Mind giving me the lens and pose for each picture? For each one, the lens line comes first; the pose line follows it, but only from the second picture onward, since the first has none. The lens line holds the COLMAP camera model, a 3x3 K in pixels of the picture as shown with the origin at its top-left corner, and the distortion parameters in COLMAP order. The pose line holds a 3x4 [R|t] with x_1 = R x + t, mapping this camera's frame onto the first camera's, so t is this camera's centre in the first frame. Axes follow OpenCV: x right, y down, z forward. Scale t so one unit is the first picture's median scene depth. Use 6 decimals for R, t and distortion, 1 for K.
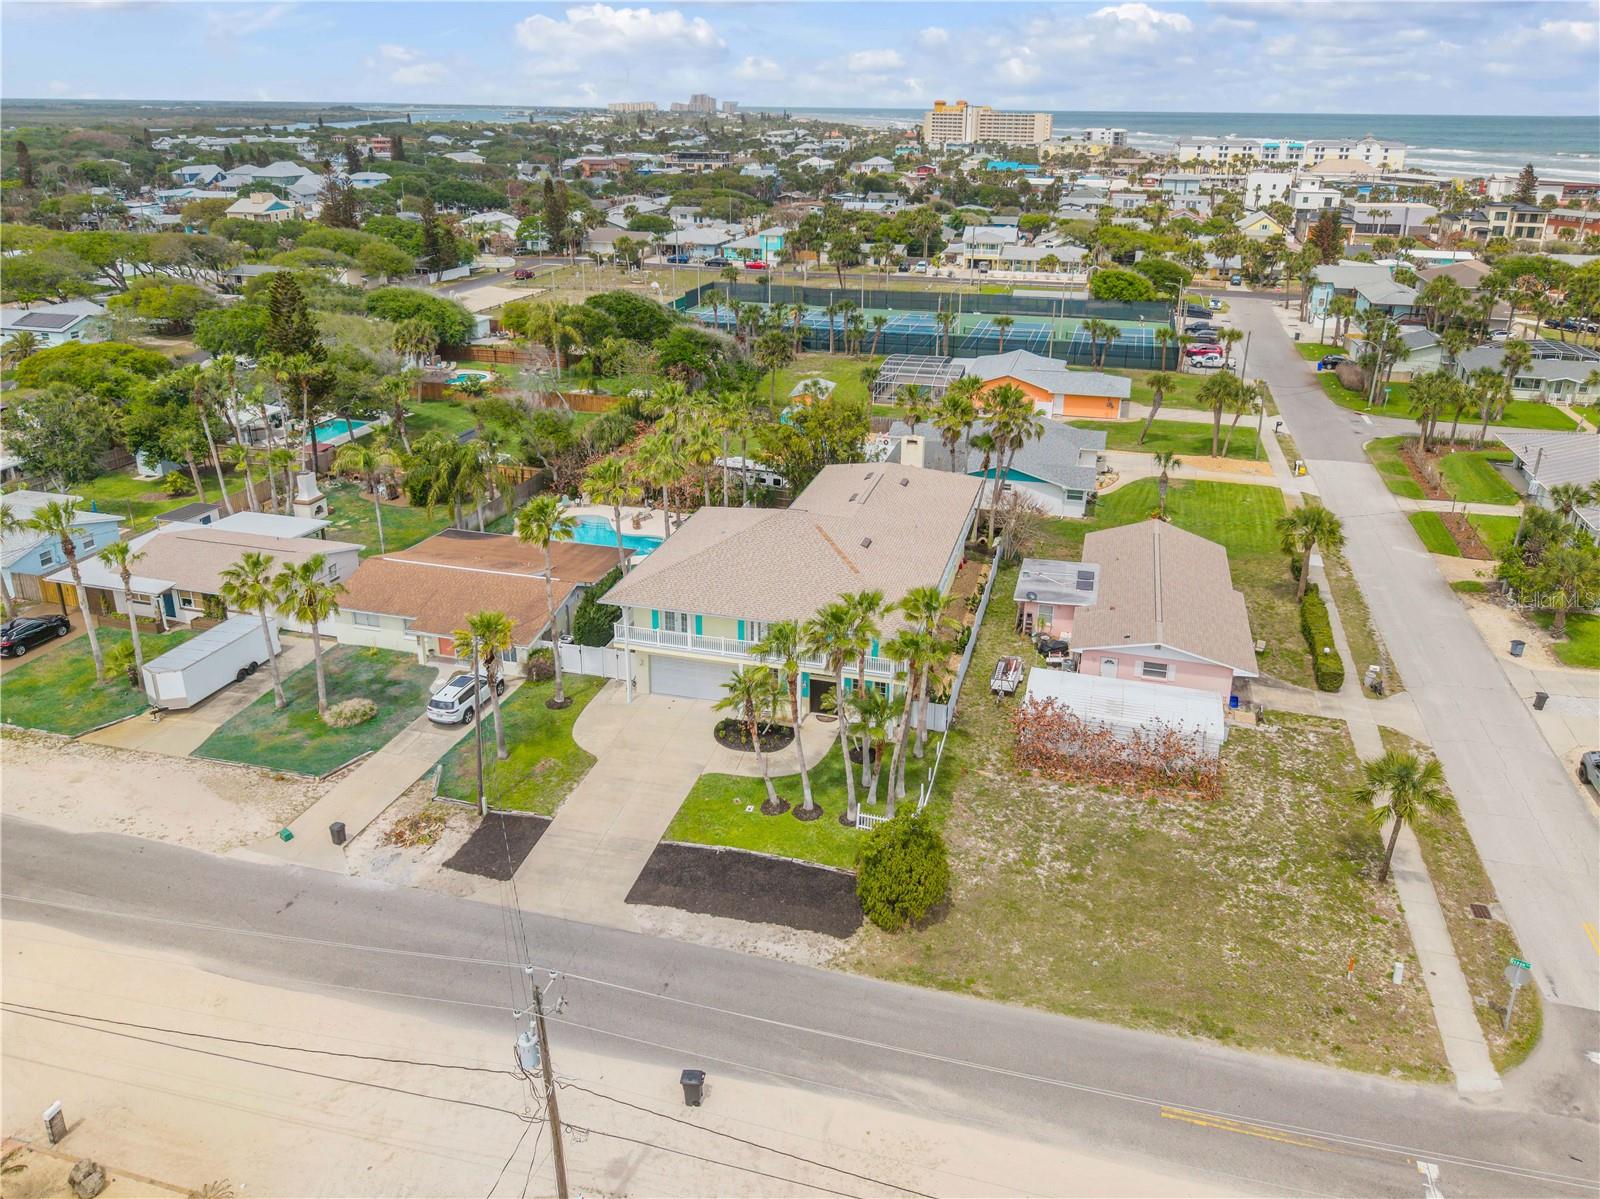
lens RADIAL K [[1124.0, 0, 806.4], [0, 1124.0, 564.4], [0, 0, 1]] dist [0.040319, -0.055232]
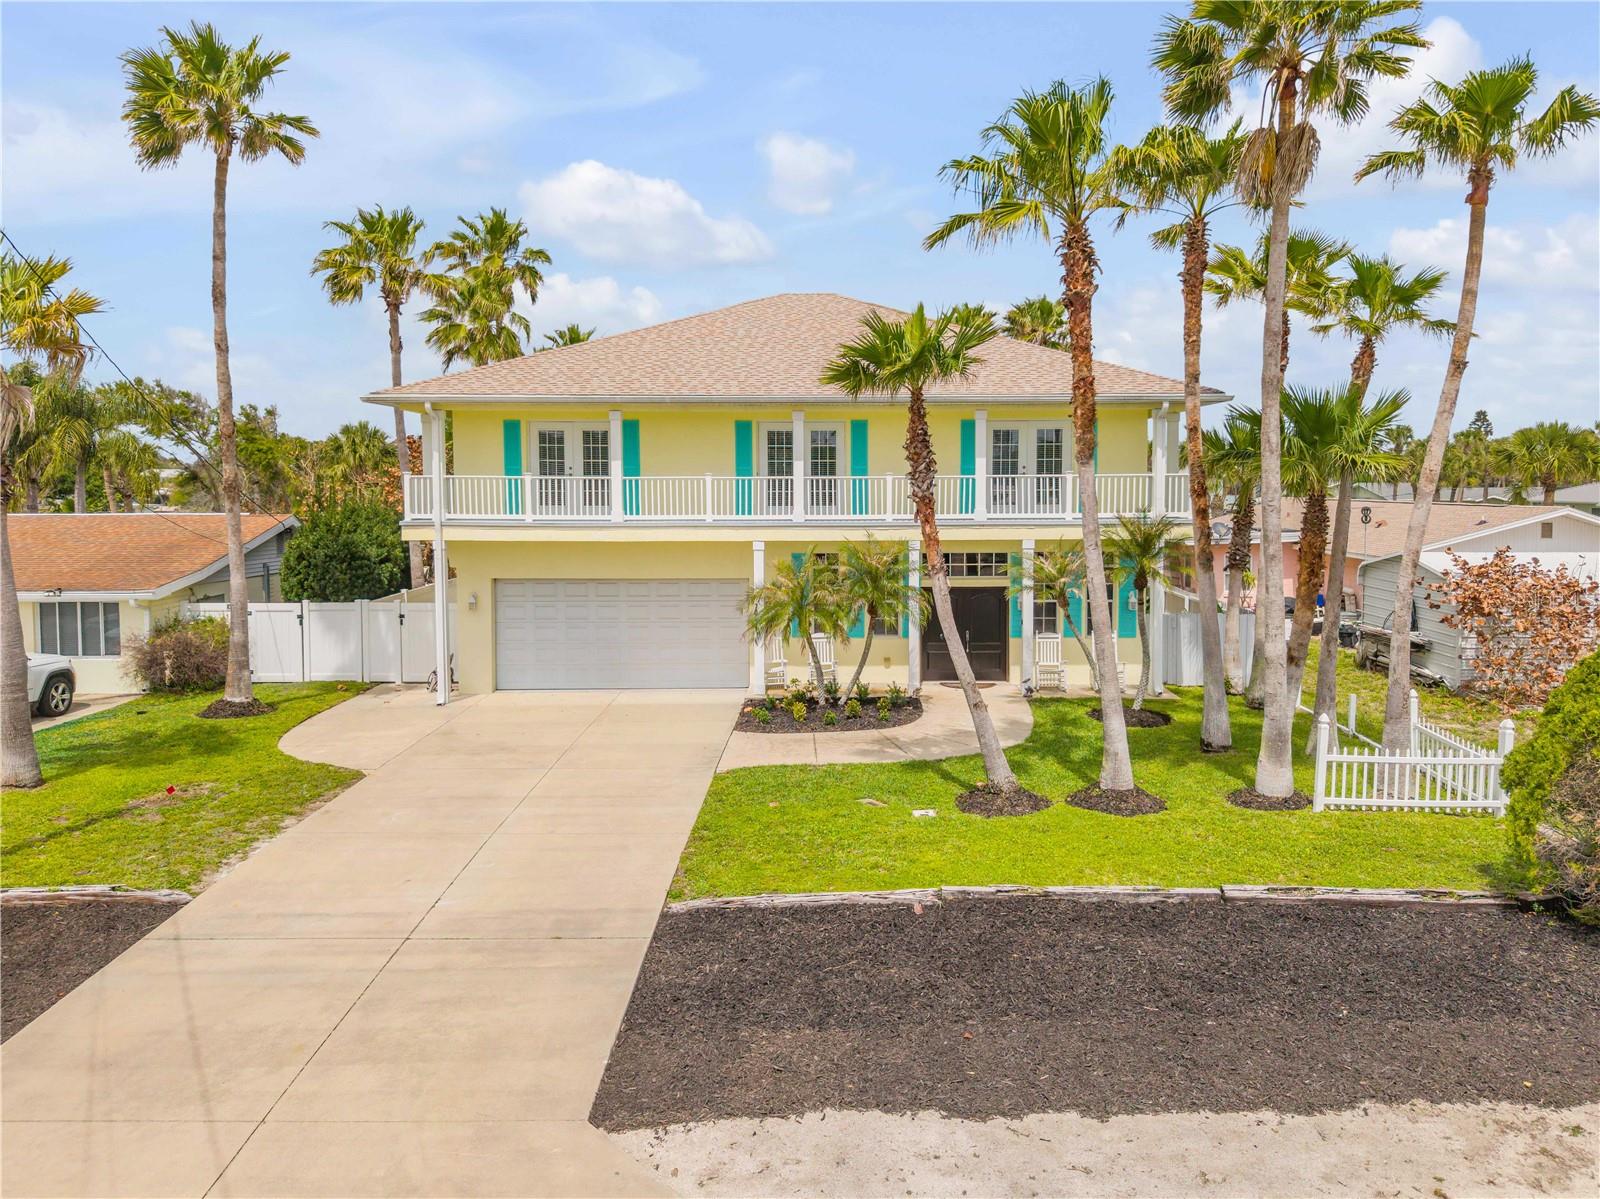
lens RADIAL K [[1155.5, 0, 829.3], [0, 1155.5, 578.2], [0, 0, 1]] dist [0.007907, -0.004614]
pose [[0.968015, -0.030801, 0.248996, -0.134773], [0.103621, 0.952920, -0.284968, 0.218513], [-0.228496, 0.301655, 0.925632, 0.636134]]
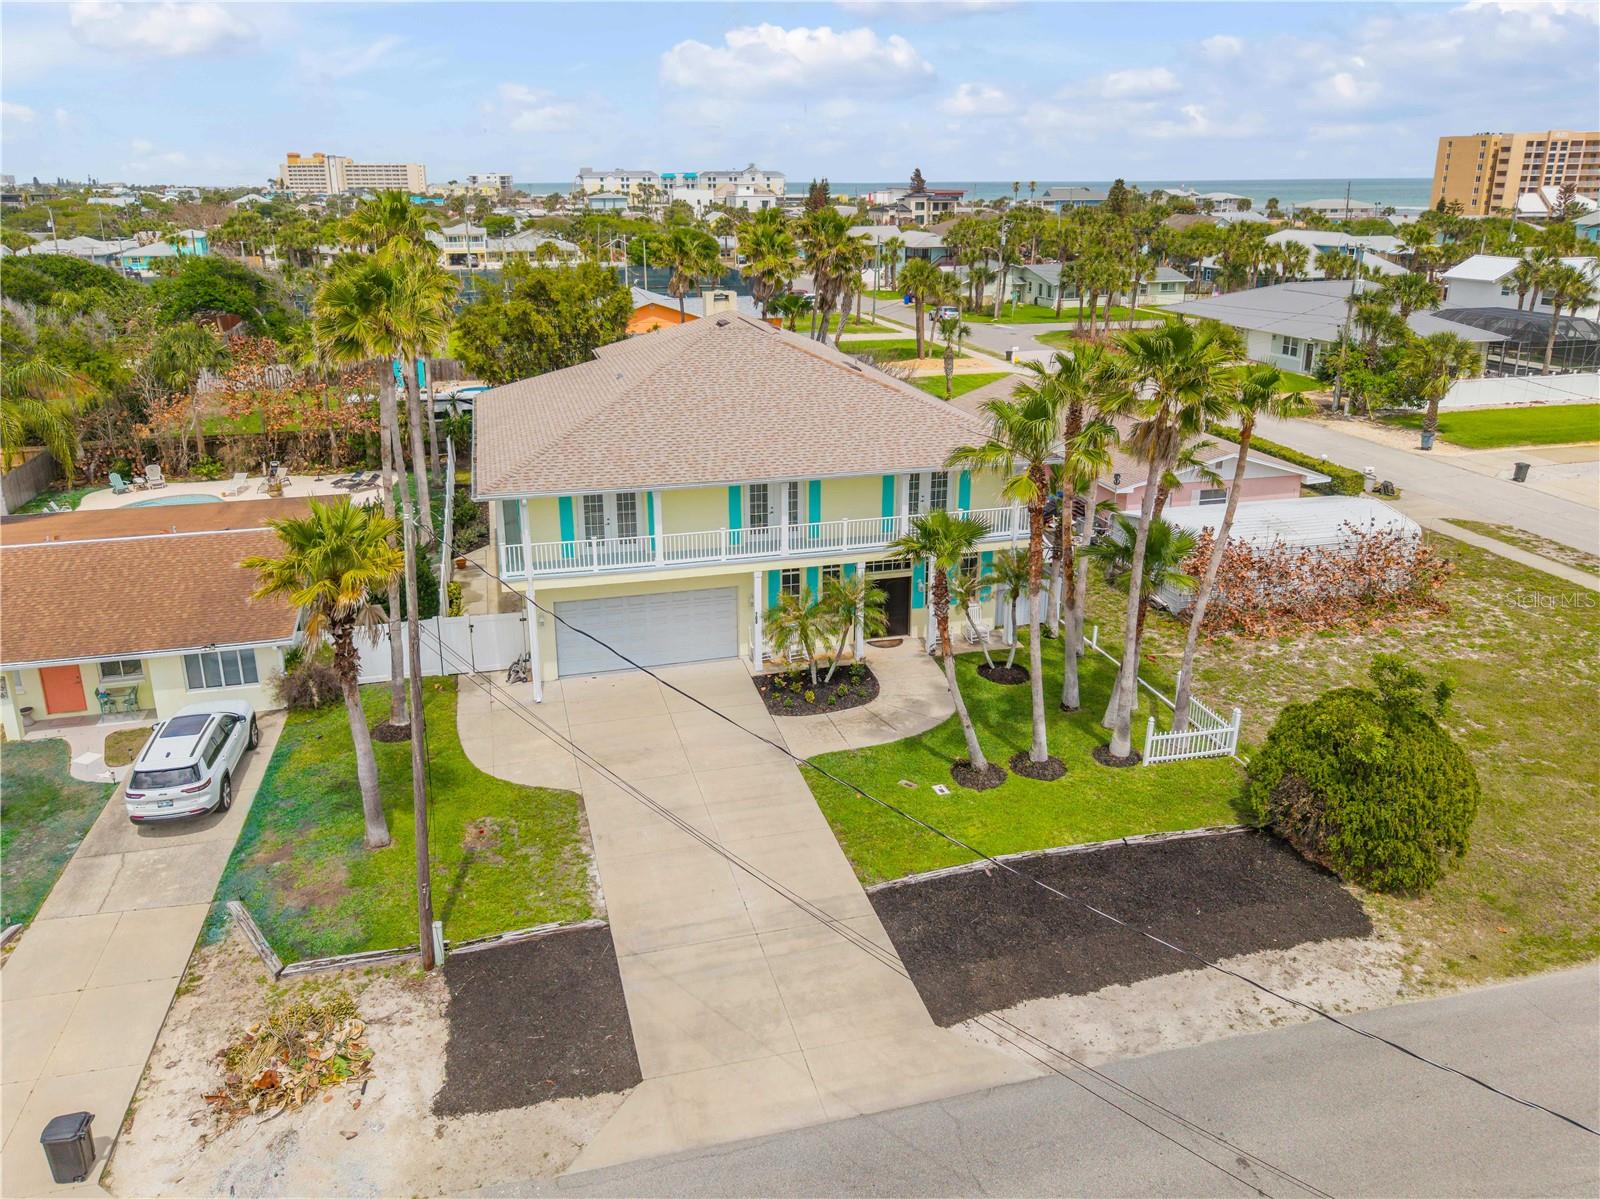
lens RADIAL K [[1142.9, 0, 786.9], [0, 1142.9, 572.4], [0, 0, 1]] dist [0.004973, -0.000364]
pose [[0.869830, -0.170057, 0.463116, -0.307961], [0.195448, 0.980689, -0.006982, 0.097375], [-0.452985, 0.096588, 0.886270, 0.500201]]
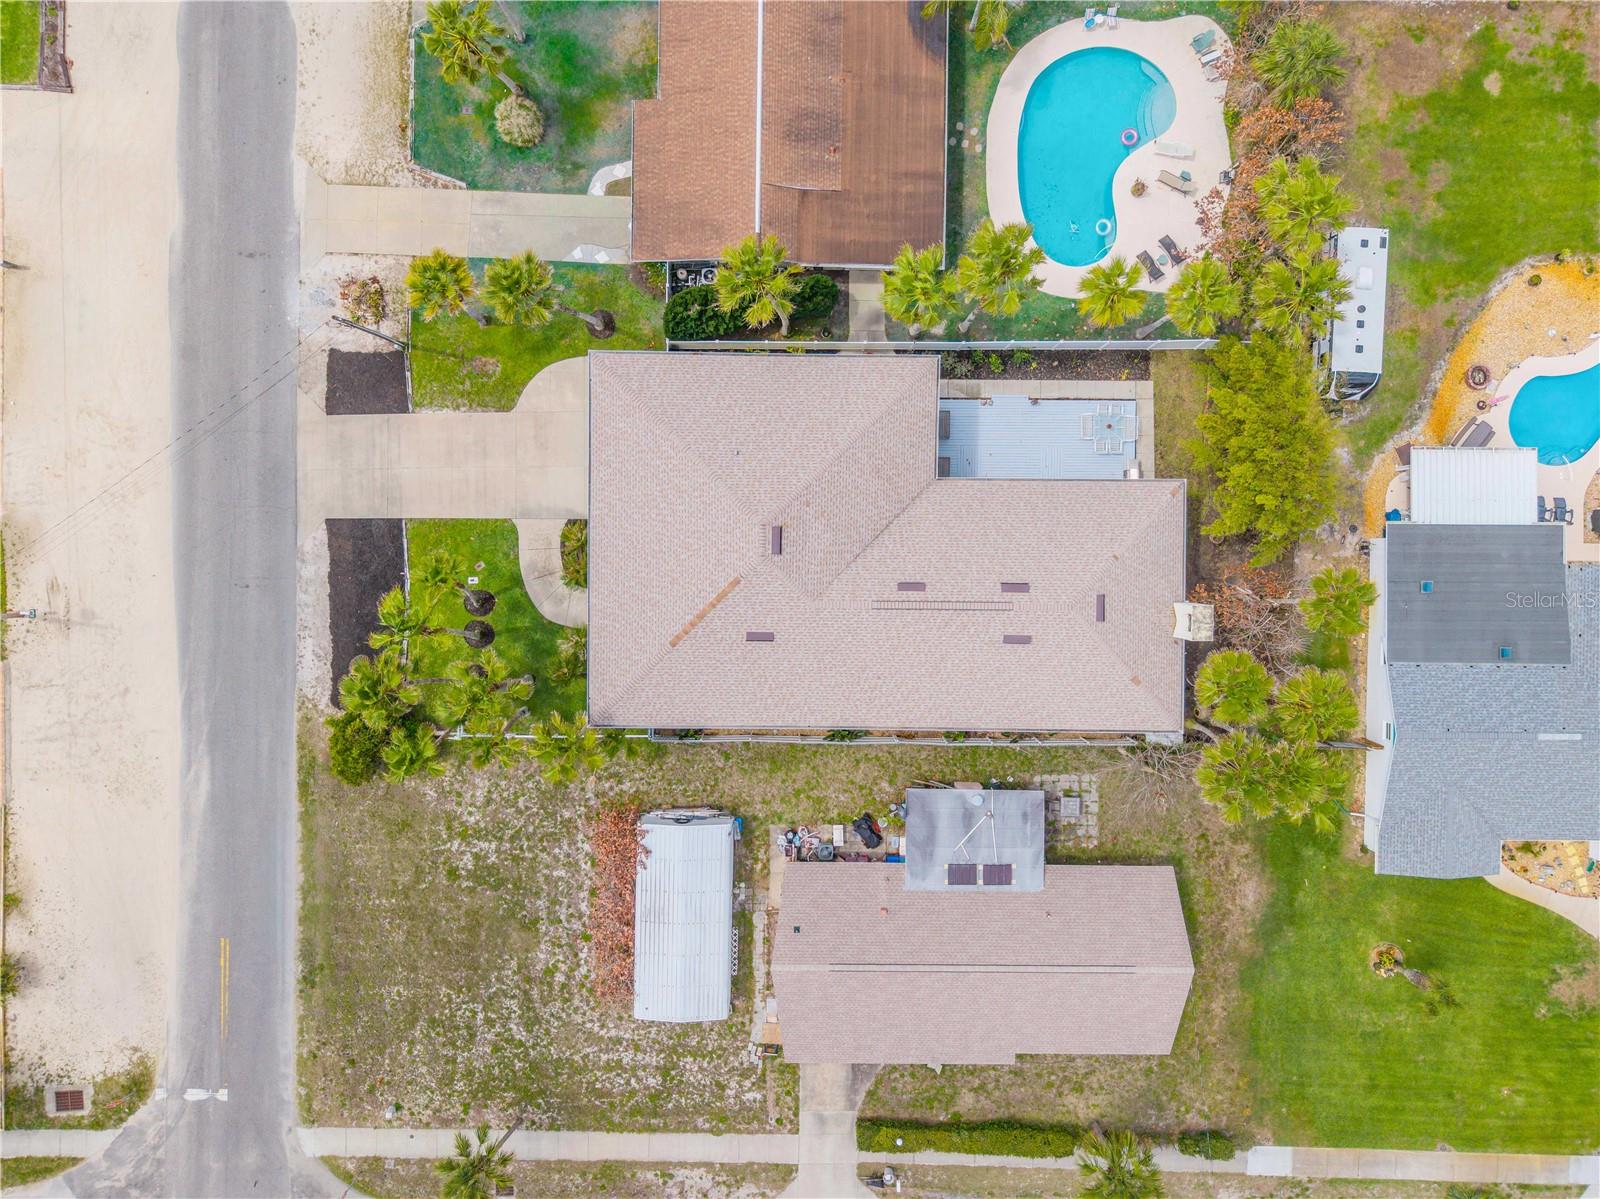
lens RADIAL K [[1124.0, 0, 806.4], [0, 1124.0, 564.4], [0, 0, 1]] dist [0.040319, -0.055232]
pose [[0.253045, 0.967383, 0.011753, 0.002602], [-0.380462, 0.088336, 0.920568, -0.819605], [0.889504, -0.237417, 0.390406, 0.781490]]
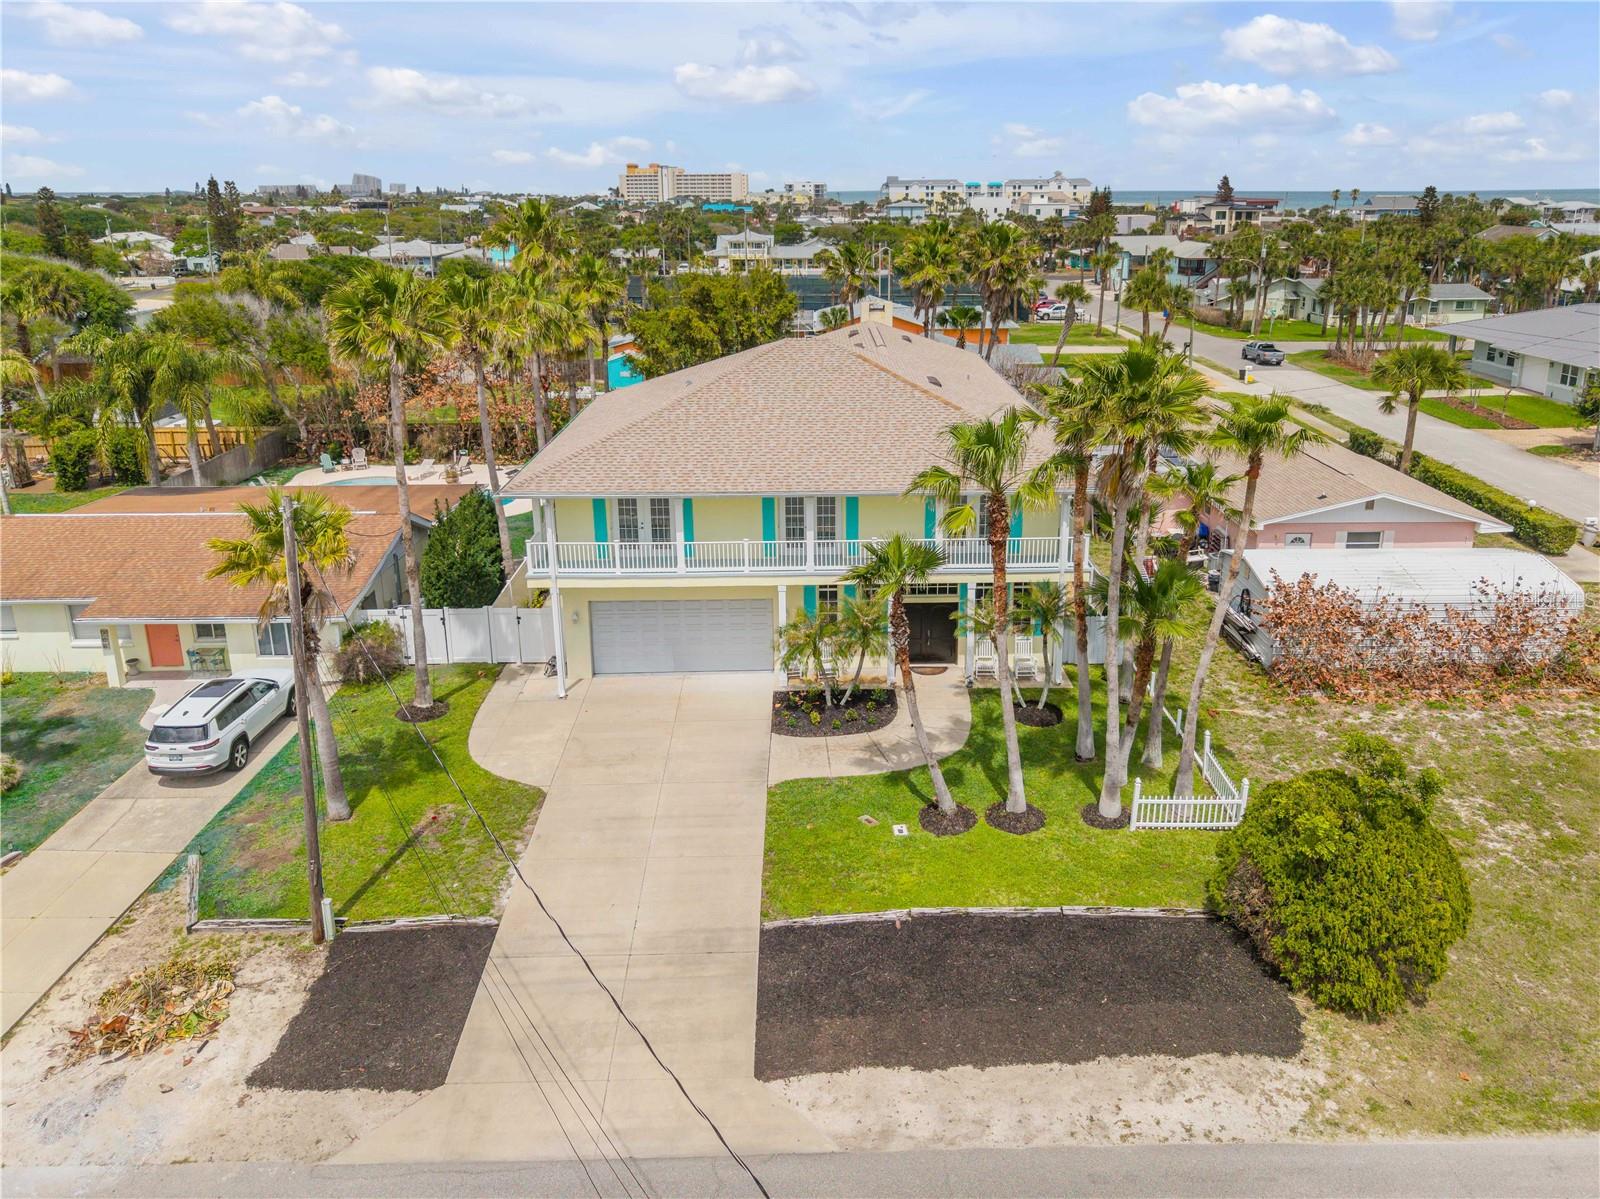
lens RADIAL K [[1142.4, 0, 833.0], [0, 1142.4, 559.9], [0, 0, 1]] dist [0.003716, 0.000998]
pose [[0.958937, -0.098391, 0.266004, -0.181528], [0.117506, 0.991441, -0.056887, 0.112093], [-0.258131, 0.085808, 0.962292, 0.464477]]
